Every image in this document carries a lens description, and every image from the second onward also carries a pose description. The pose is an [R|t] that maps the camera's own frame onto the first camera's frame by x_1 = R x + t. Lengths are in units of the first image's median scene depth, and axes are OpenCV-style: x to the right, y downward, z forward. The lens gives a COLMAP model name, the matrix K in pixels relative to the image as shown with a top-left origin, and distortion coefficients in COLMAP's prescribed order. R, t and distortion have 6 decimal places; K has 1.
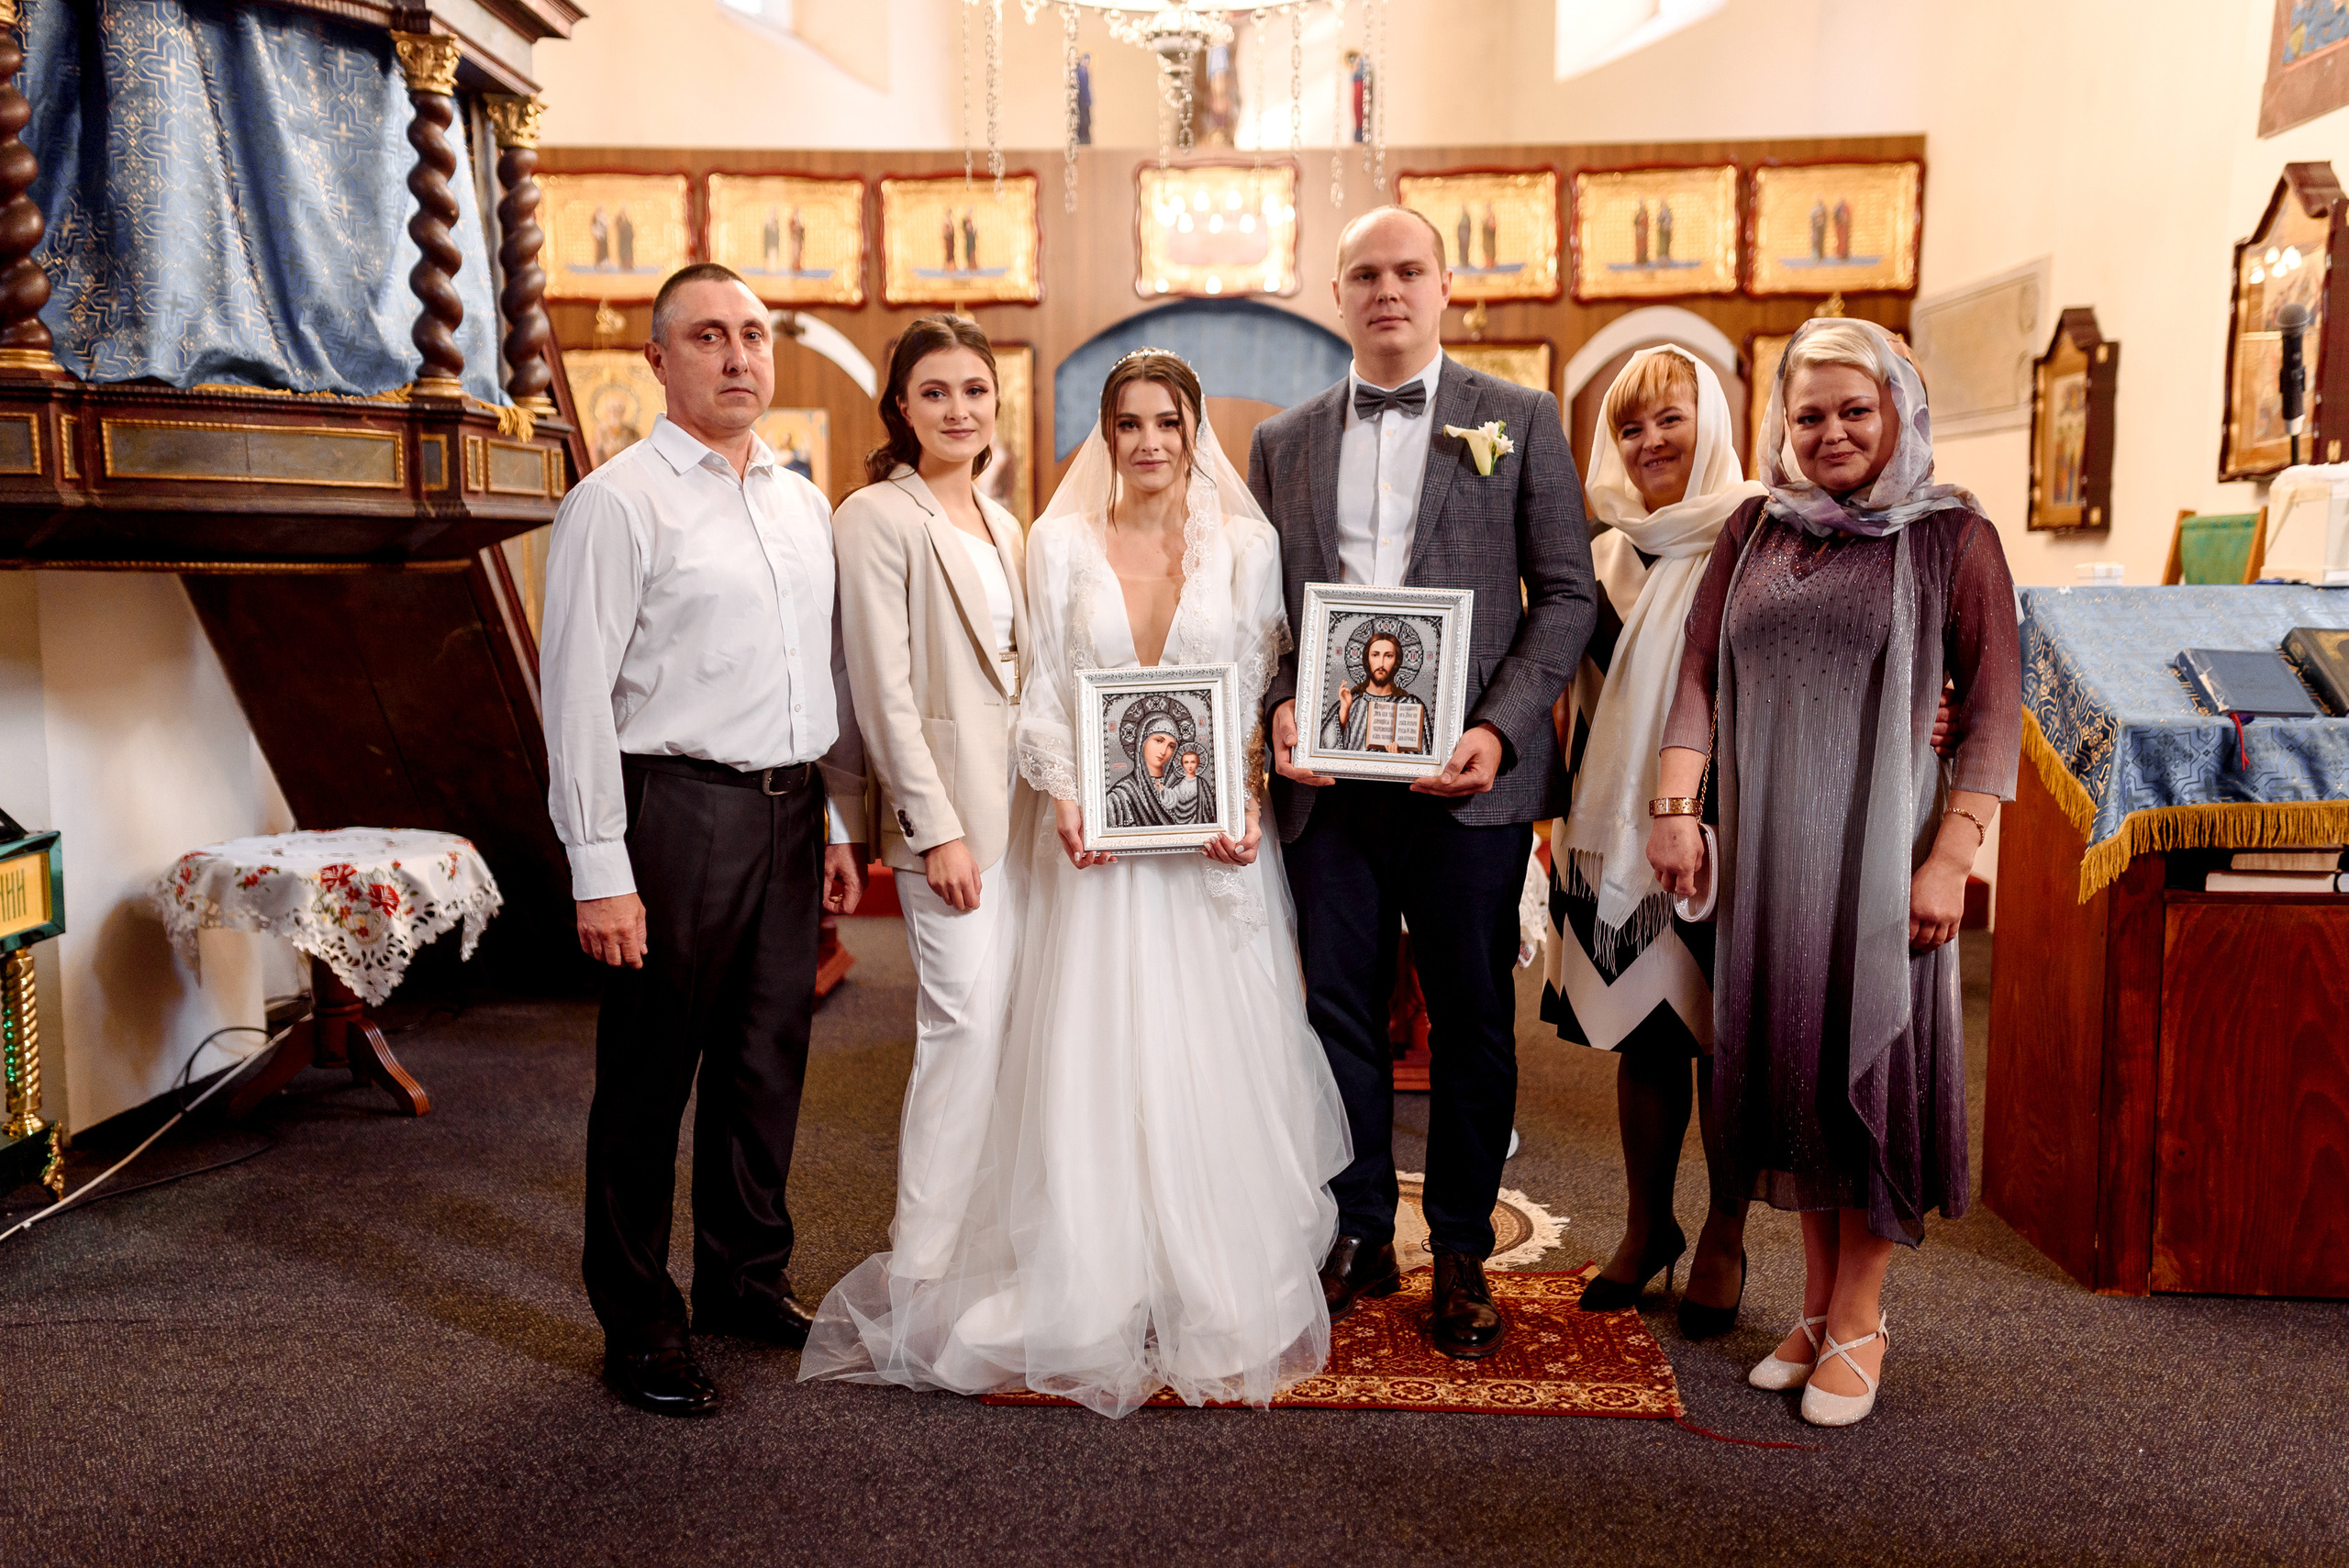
lens RADIAL K [[2245.1, 0, 1173.8], [0, 2245.1, 793.2], [0, 0, 1]] dist [0.129361, 0.116752]
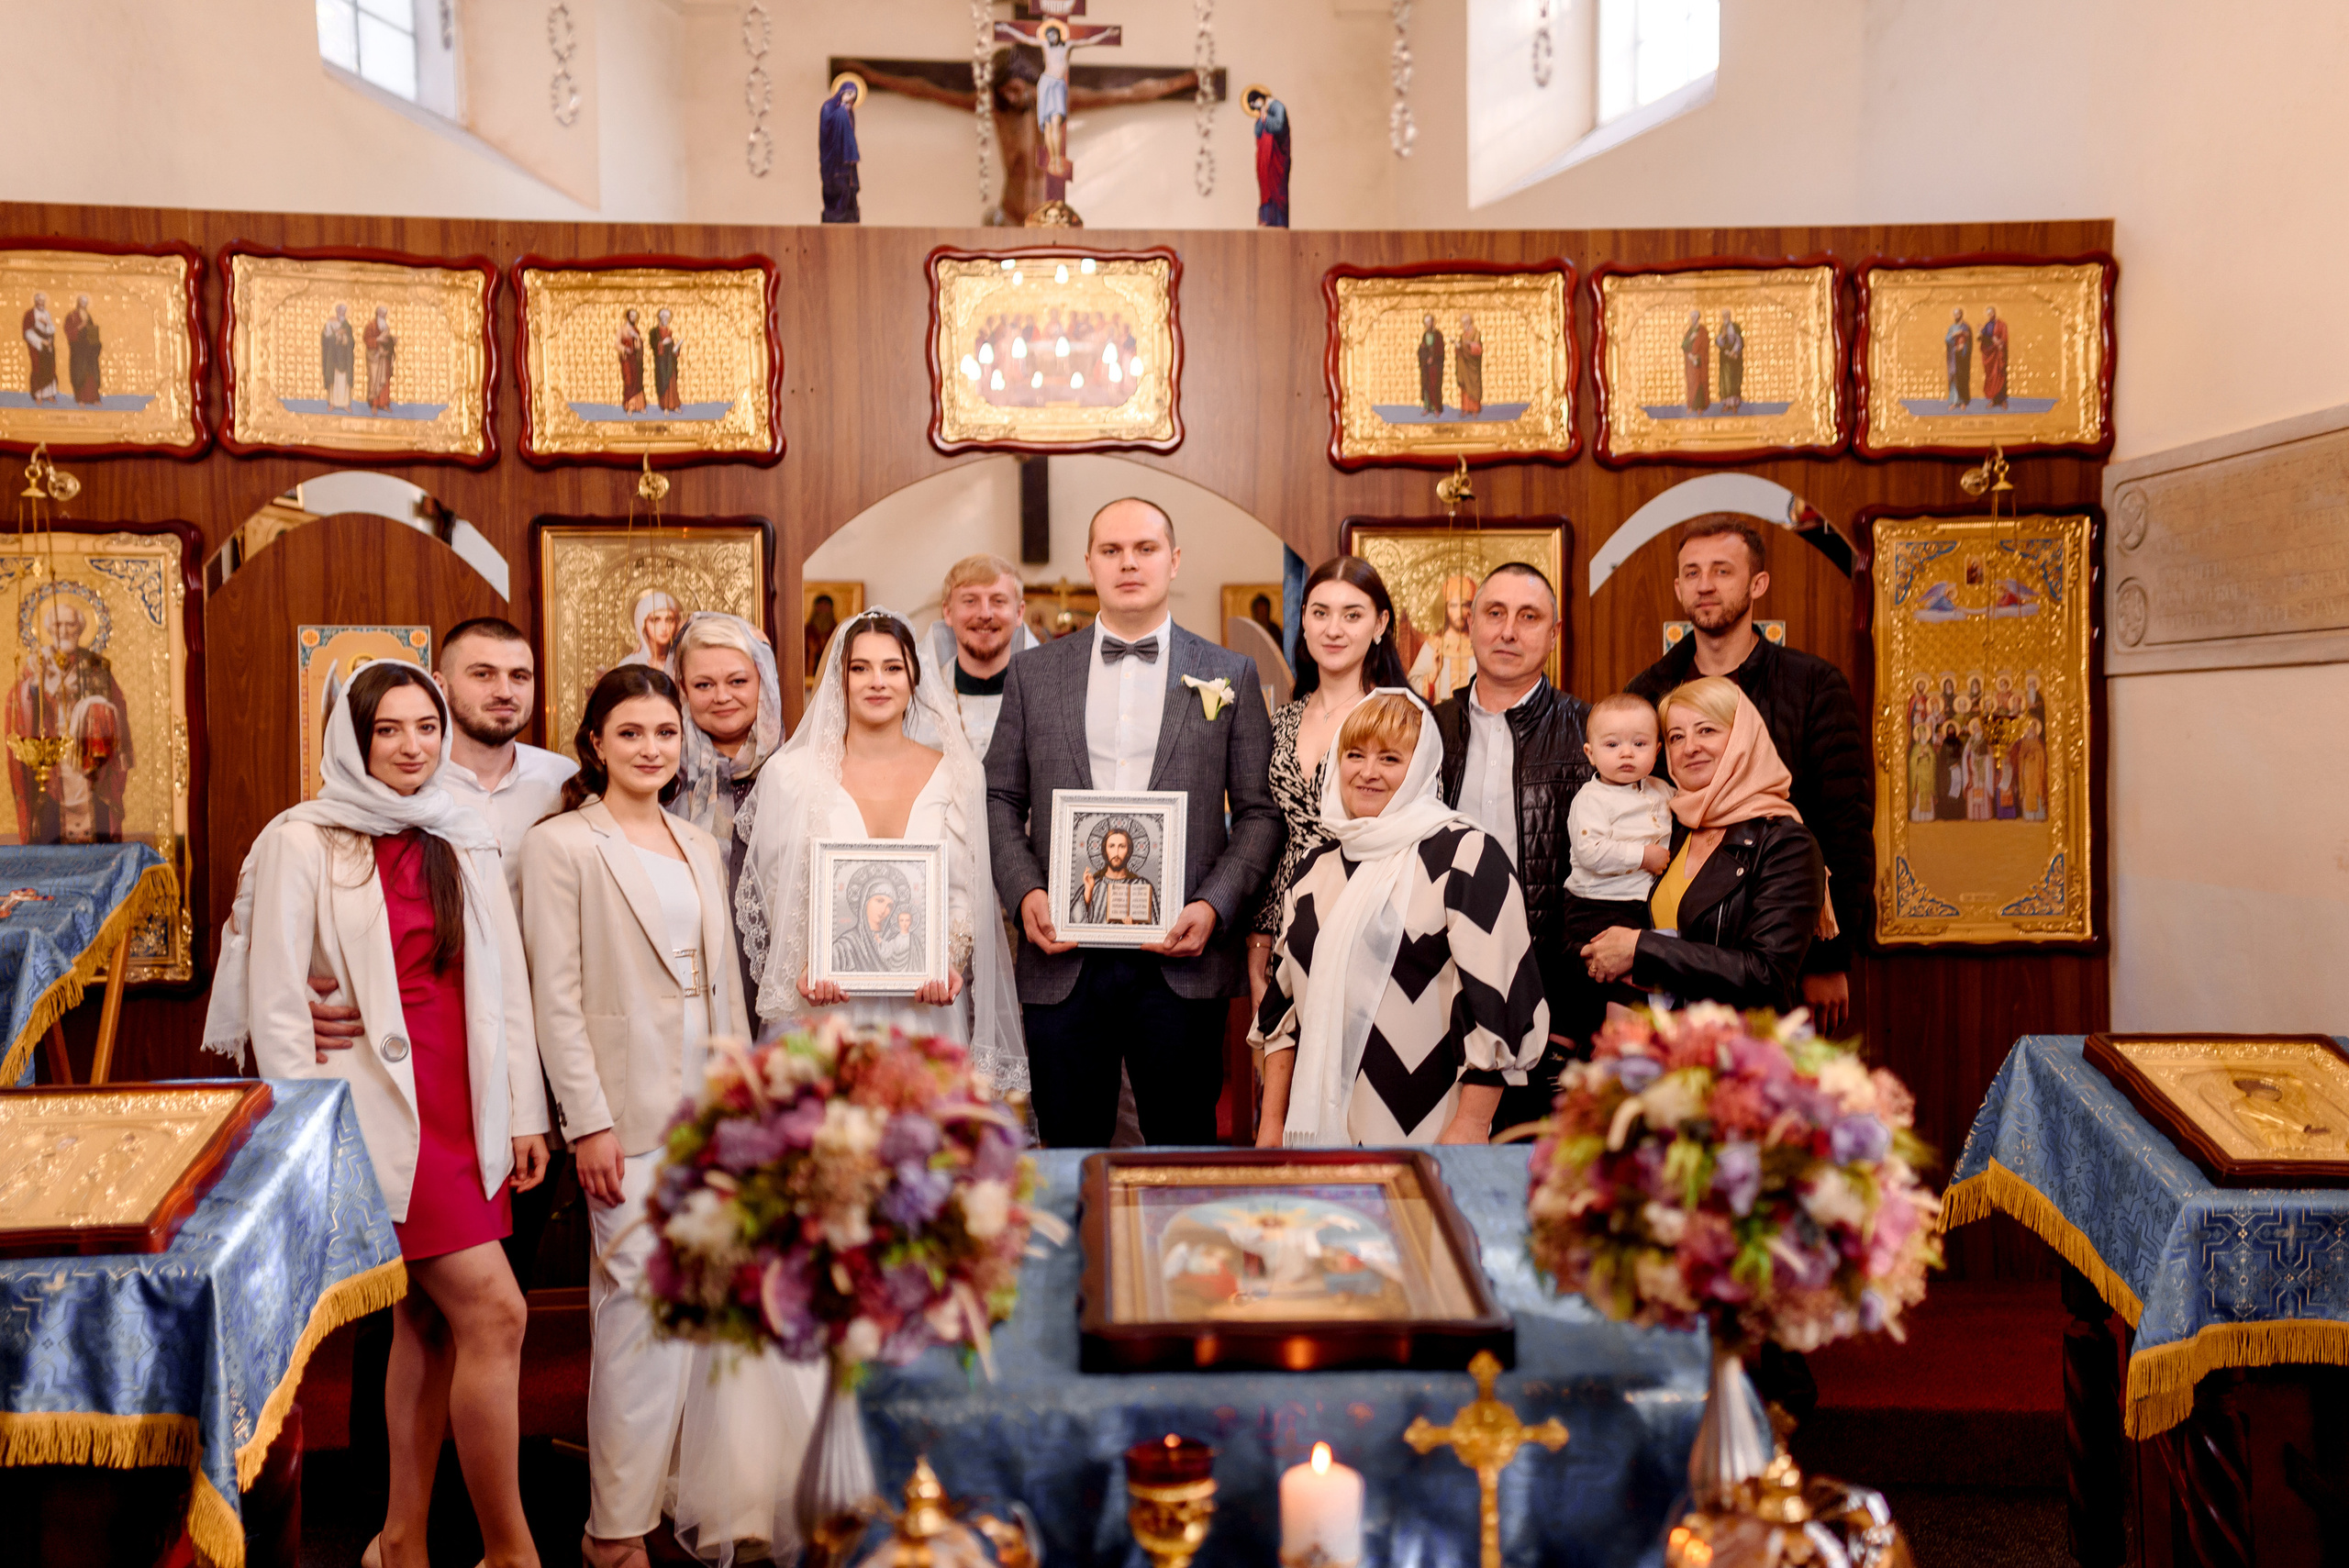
lens RADIAL K [[2245.1, 0, 1173.8], [0, 2245.1, 793.2], [0, 0, 1]] dist [0.129361, 0.116752]
pose [[0.996241, -0.009320, 0.086120, -0.004019], [0.016948, 0.995952, -0.088271, -0.067650], [-0.084949, 0.089399, 0.992367, 0.381247]]
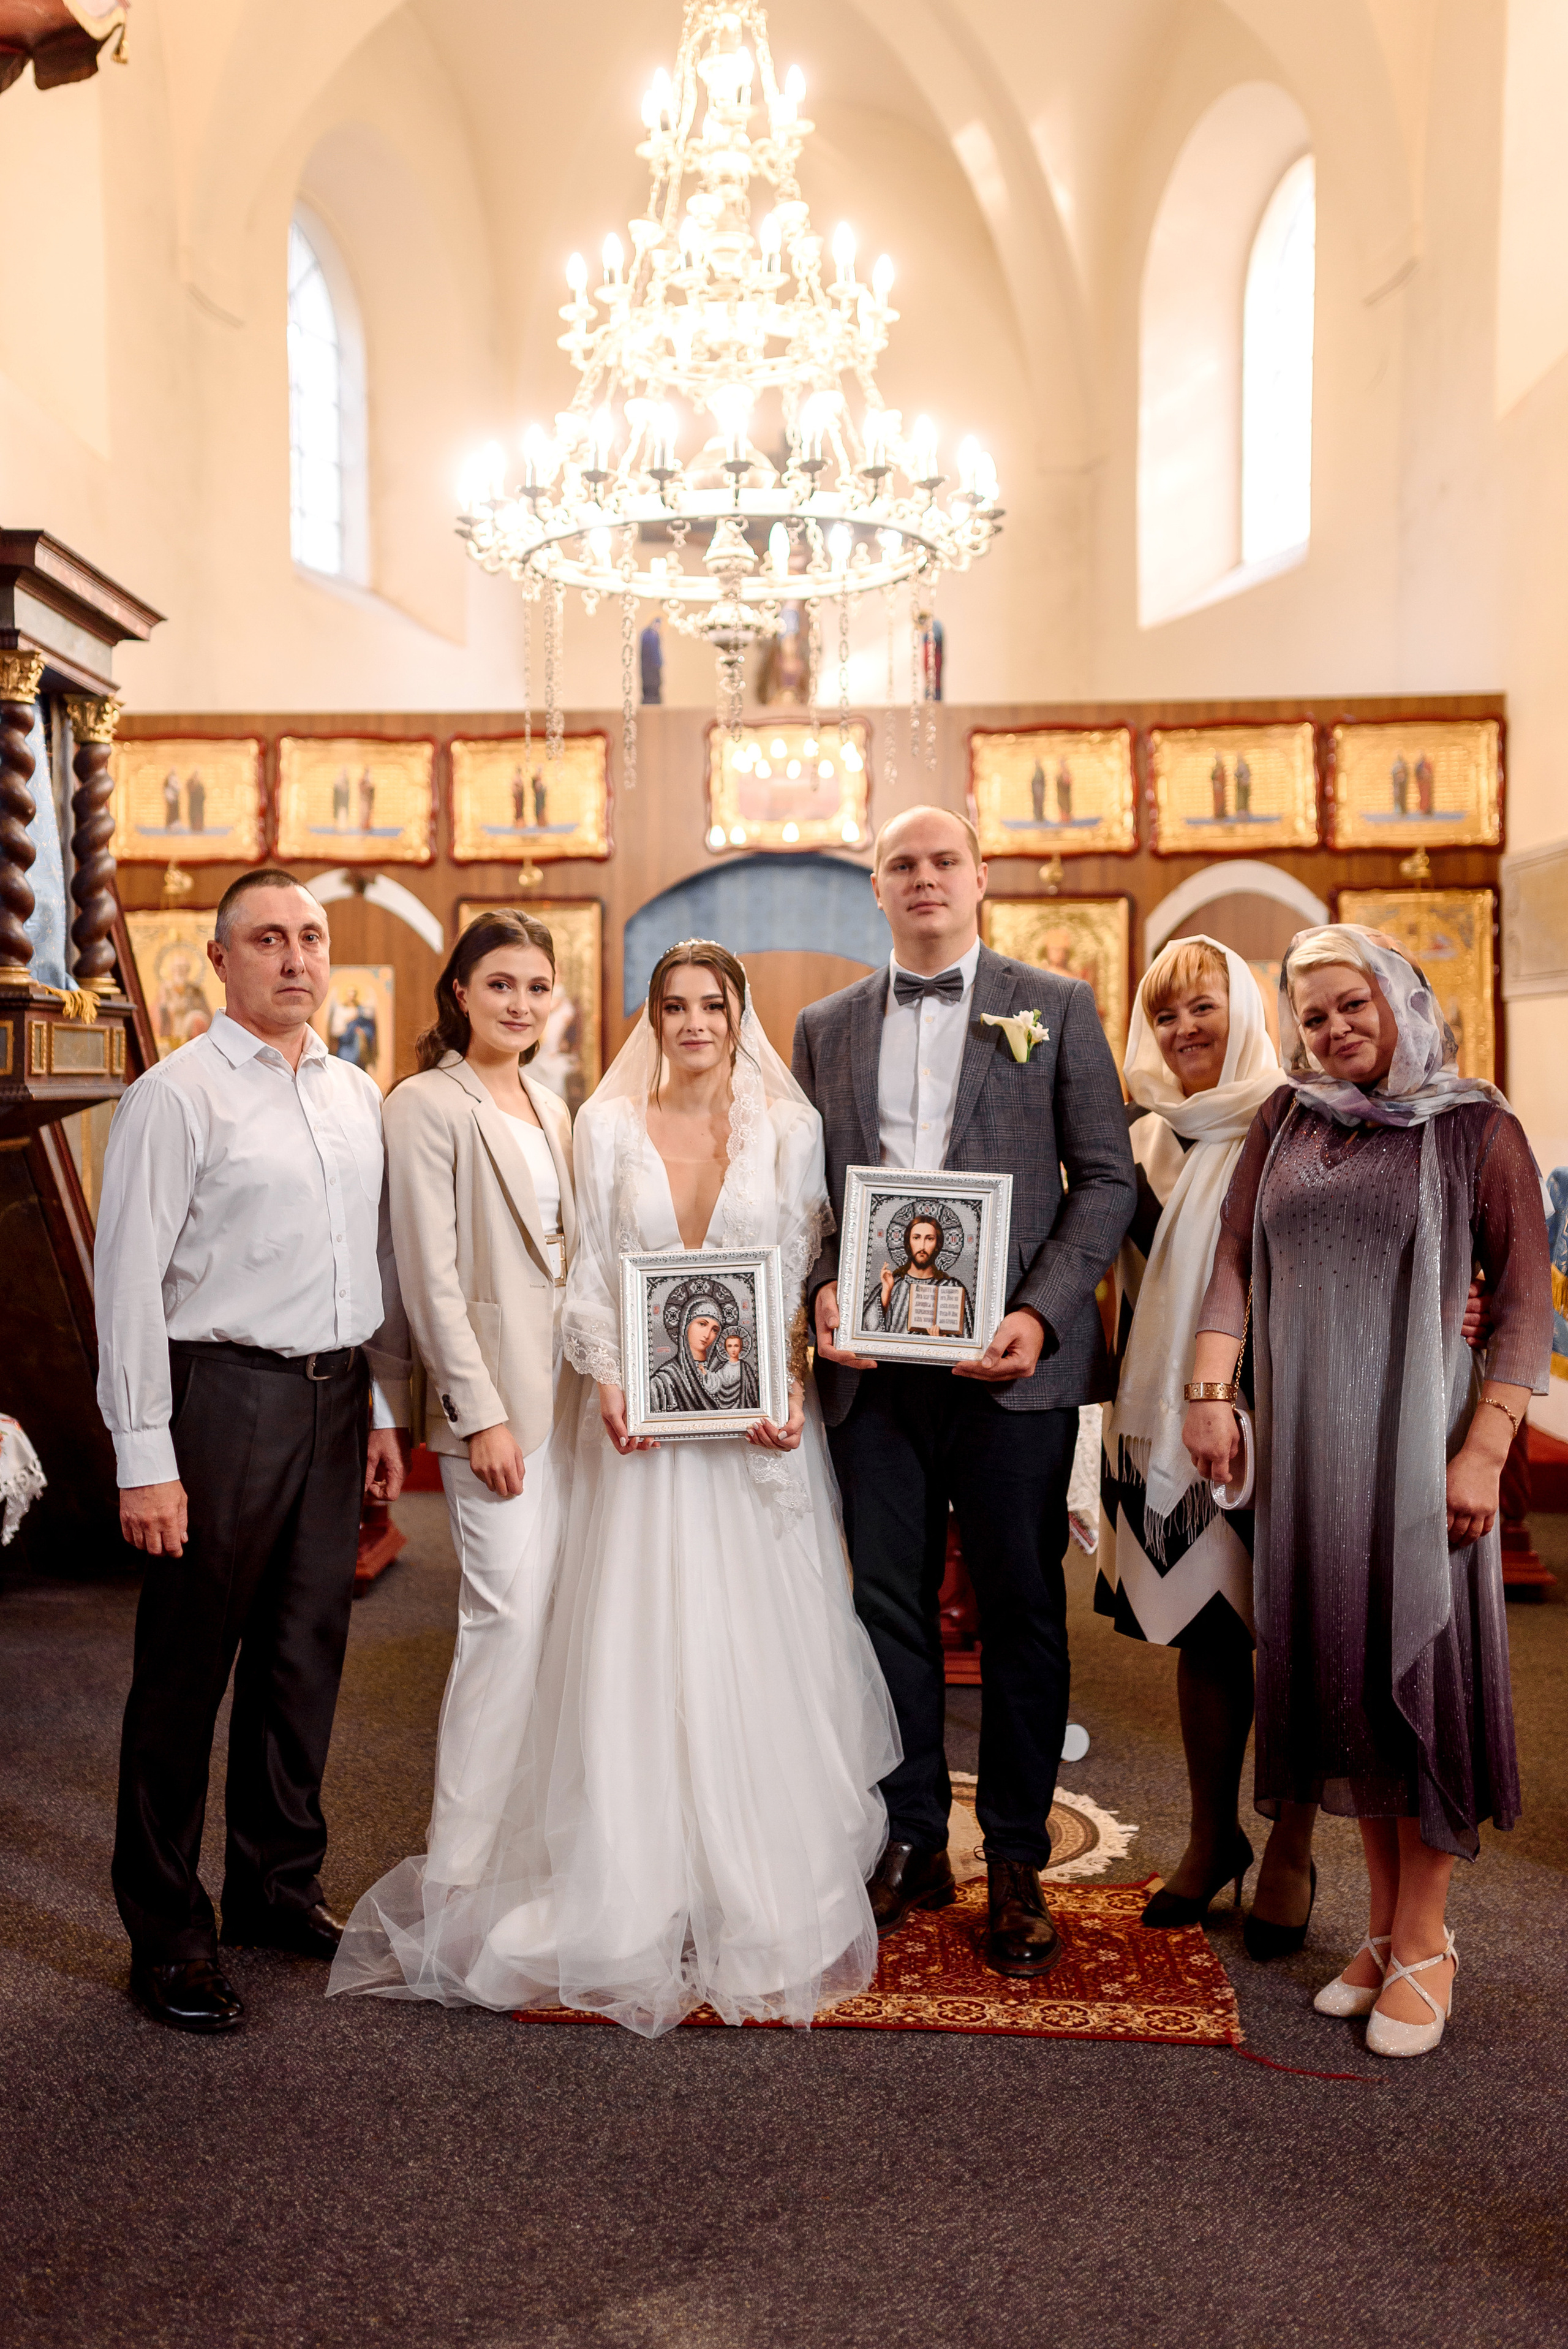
lens RADIAL K [[2414.0, 0, 699.3], [0, 2414.0, 1054.2], [0, 0, 1]] dist [0.137784, 0.087494]
pose [[0.999574, -0.003089, -0.029024, 0.010997], [-0.000390, 0.992879, -0.119130, -0.006249], [0.029186, 0.119090, 0.992454, -0.039321]]
